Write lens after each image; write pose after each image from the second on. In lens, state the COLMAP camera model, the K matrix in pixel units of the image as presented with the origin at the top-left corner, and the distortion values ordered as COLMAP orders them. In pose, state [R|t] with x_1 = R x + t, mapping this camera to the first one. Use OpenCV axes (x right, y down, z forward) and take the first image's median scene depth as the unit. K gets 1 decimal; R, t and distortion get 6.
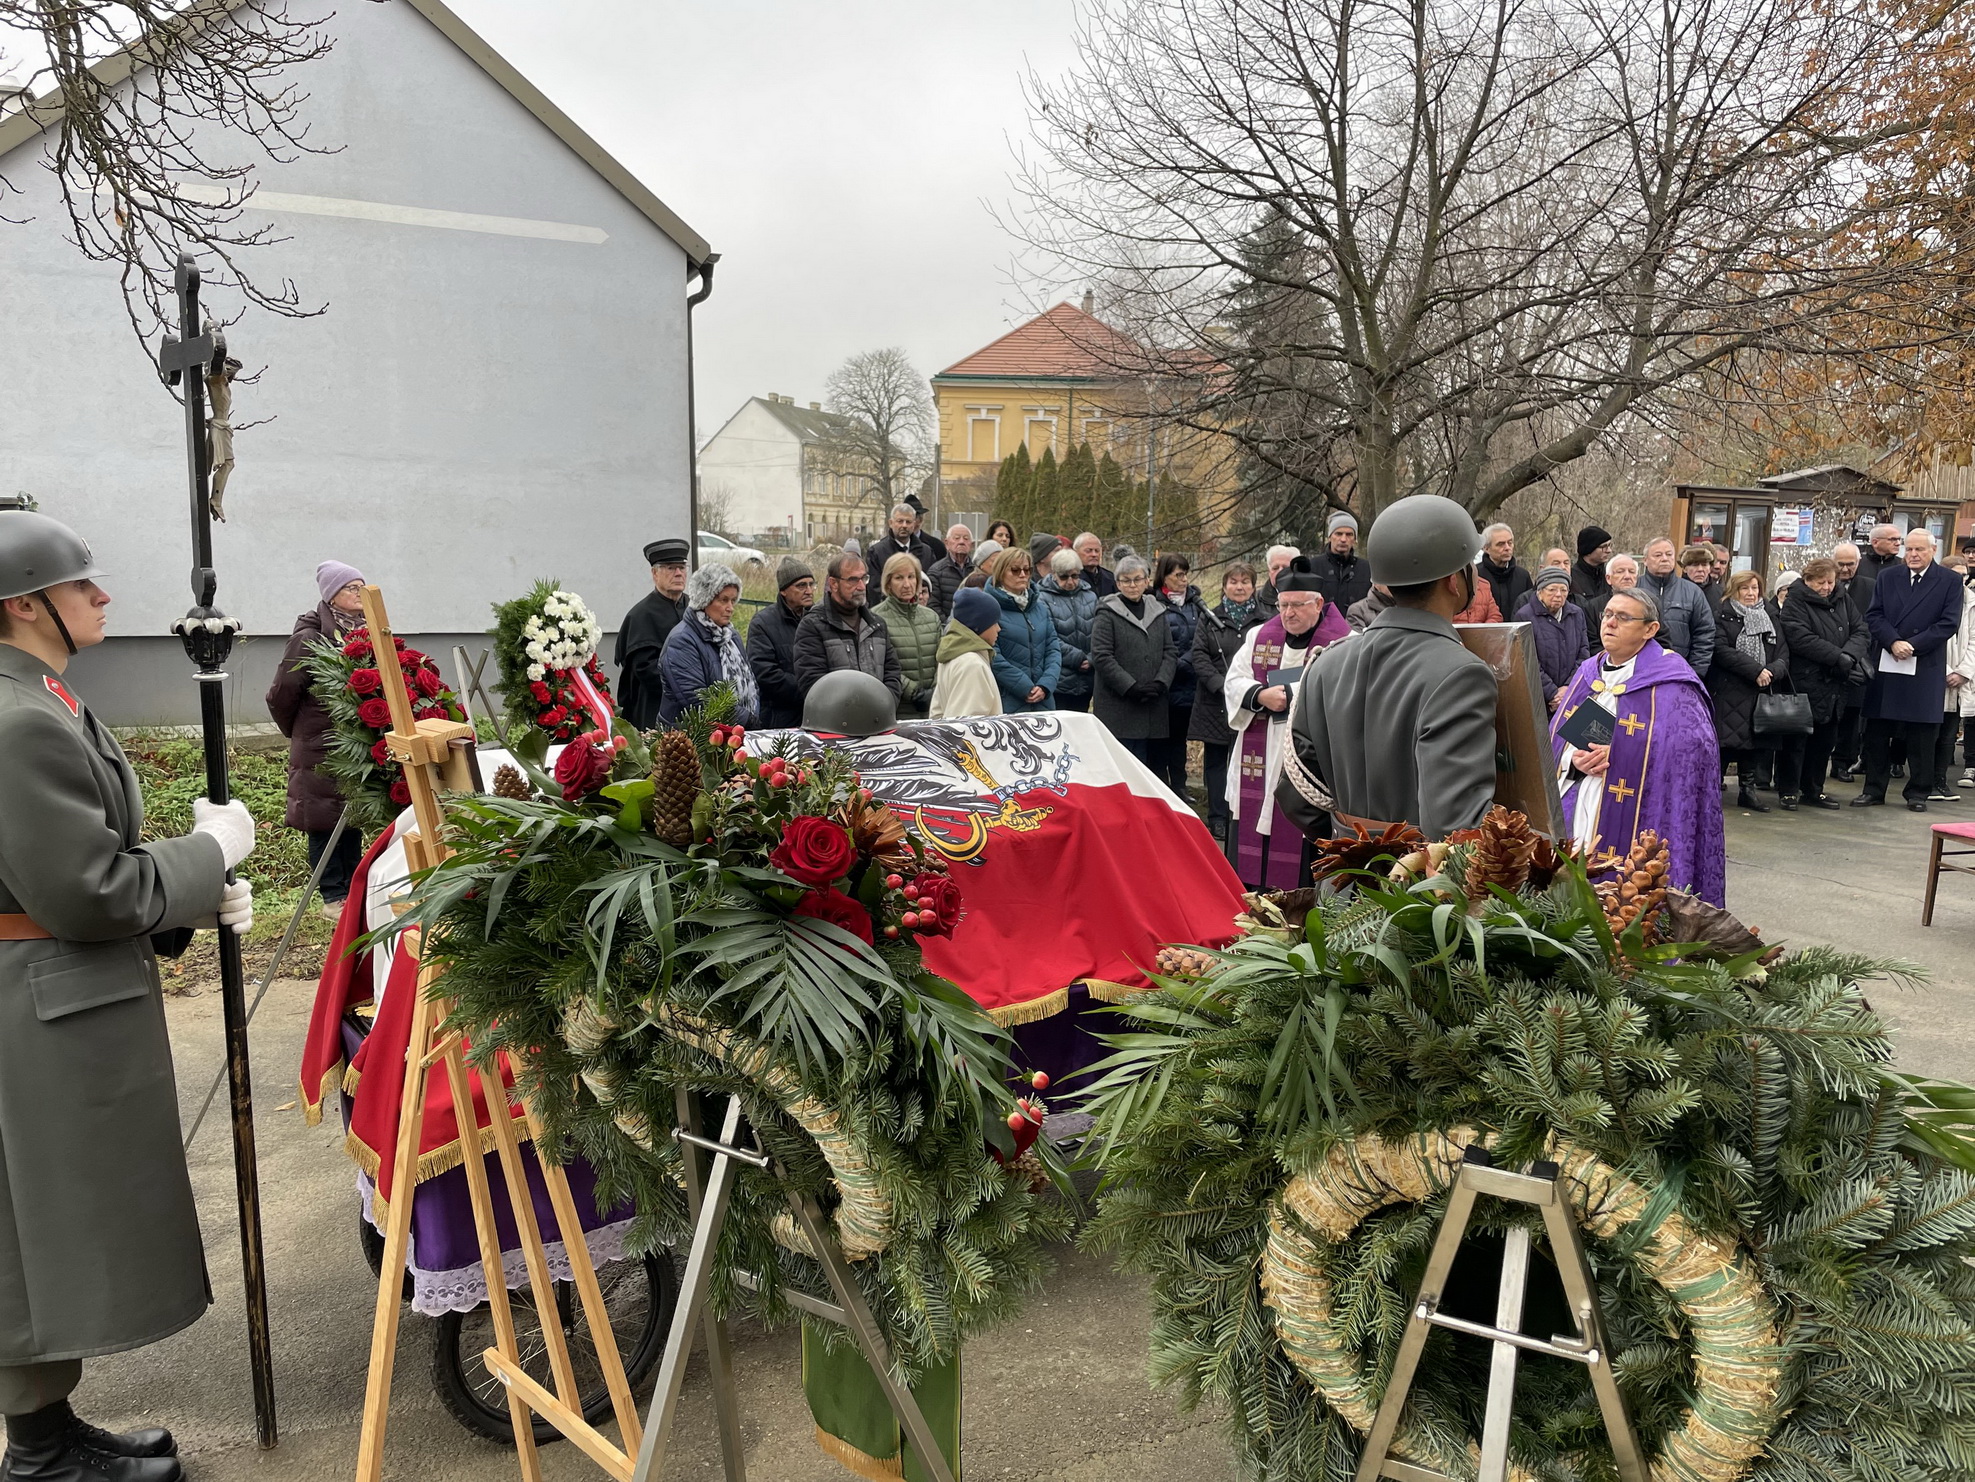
lens RADIAL K [[1502.9, 0, 987.5], [0, 1502.9, 741.0], [0, 0, 1]] dist [0.098351, -0.139078]
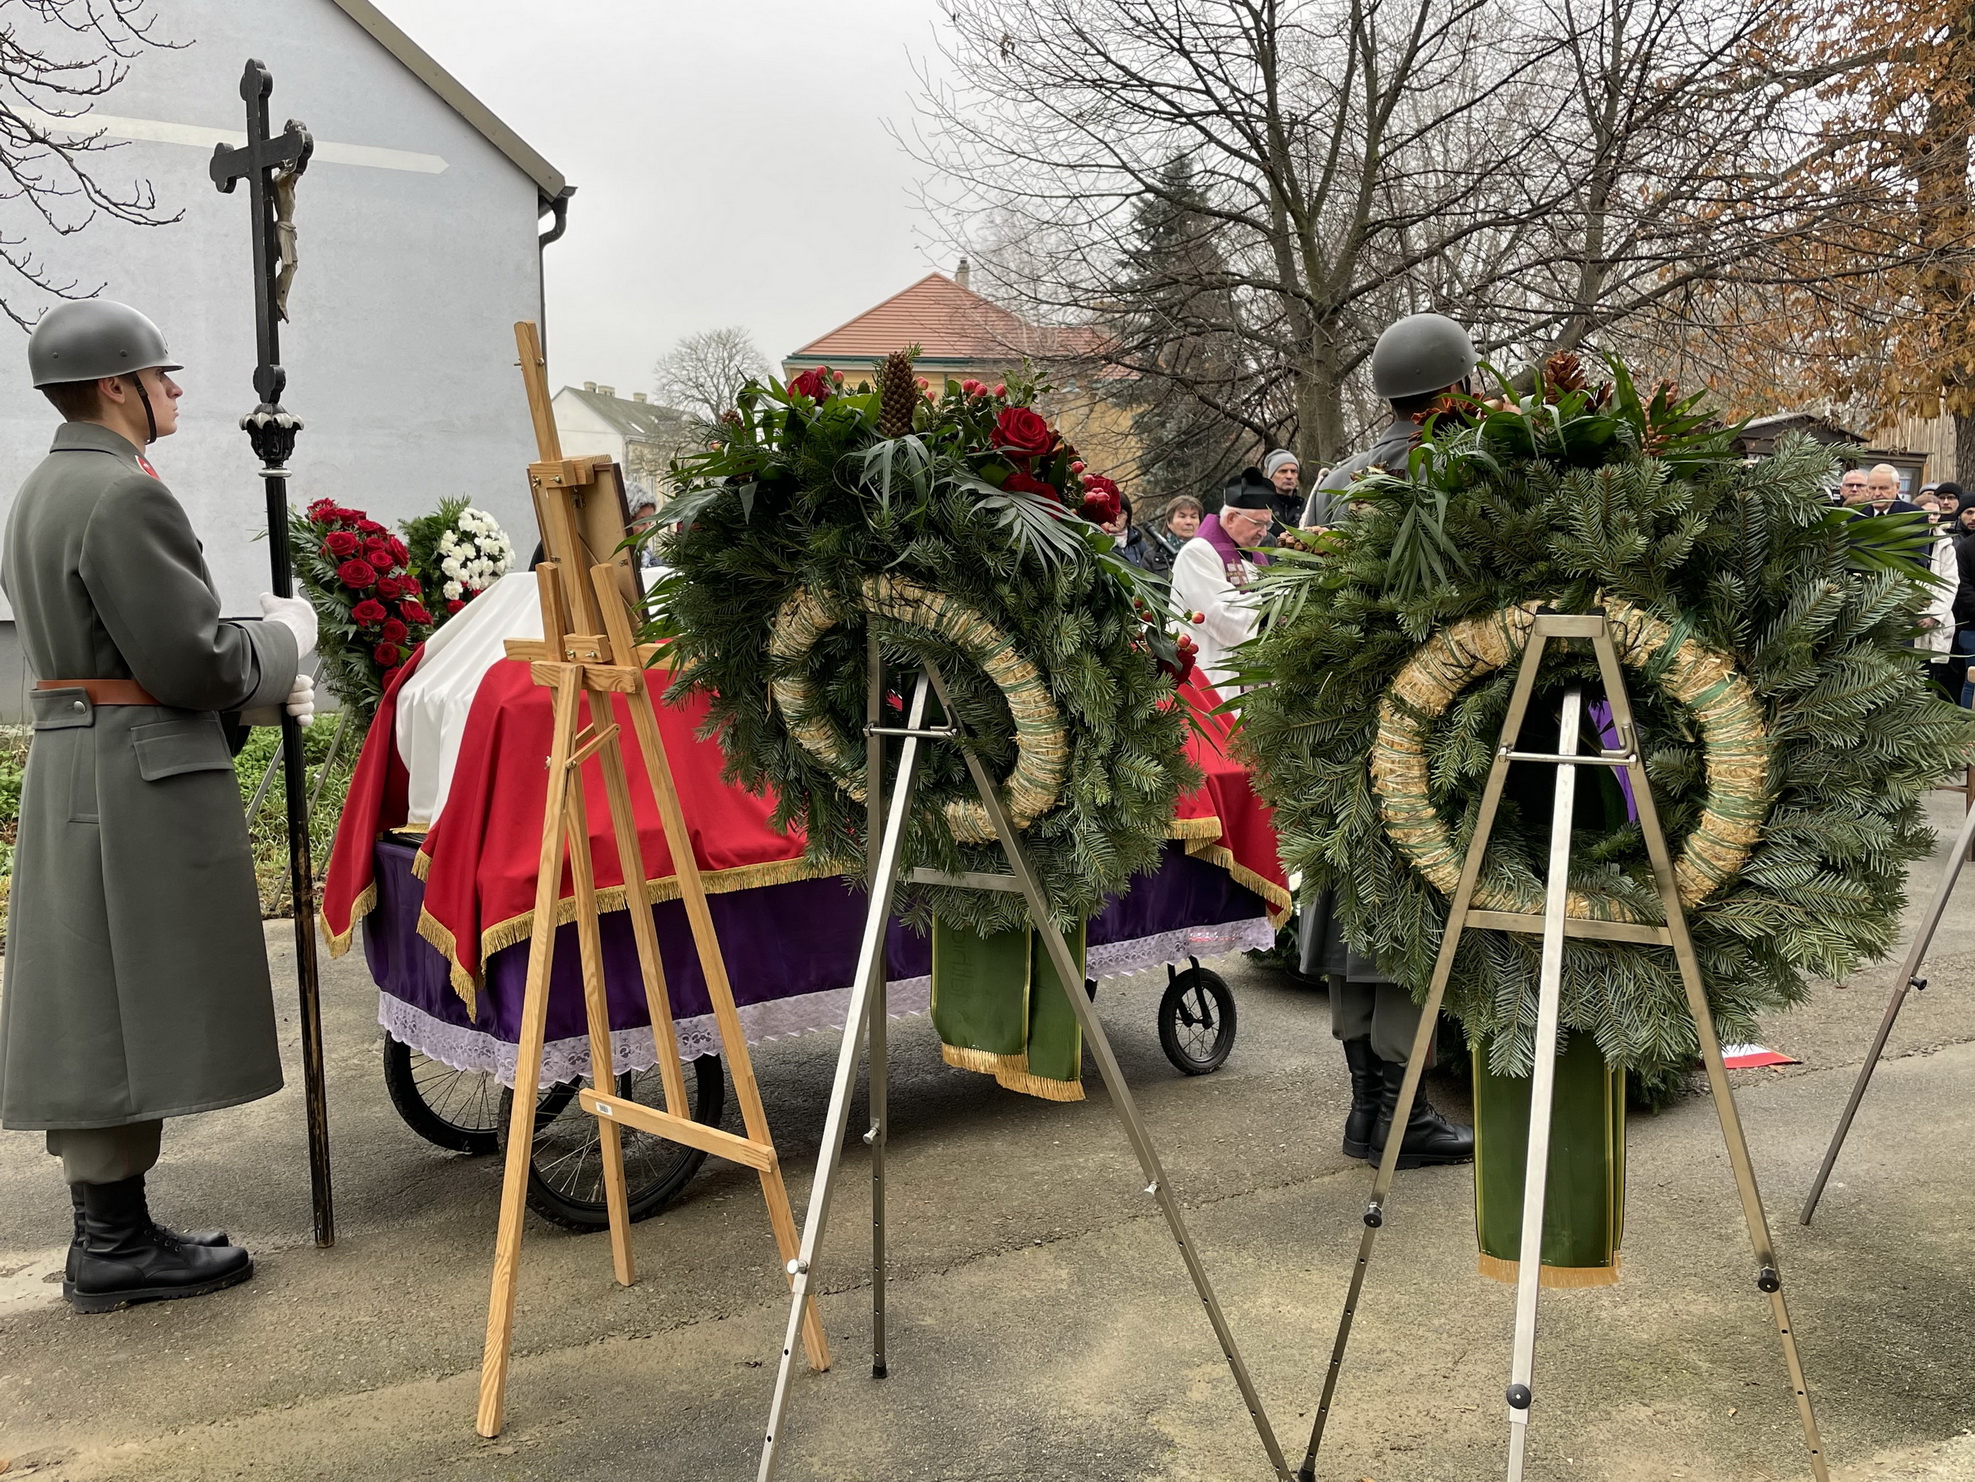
lens RADIAL K [[1757.2, 0, 987.5], [0, 1757.2, 741.0], [0, 0, 1]] dist [0.103942, -0.150426]
pose [[0.996892, -0.019557, 0.076317, -0.127866], [0.021467, 0.999474, -0.024299, 0.179417], [-0.075802, 0.025862, 0.996787, -0.229752]]
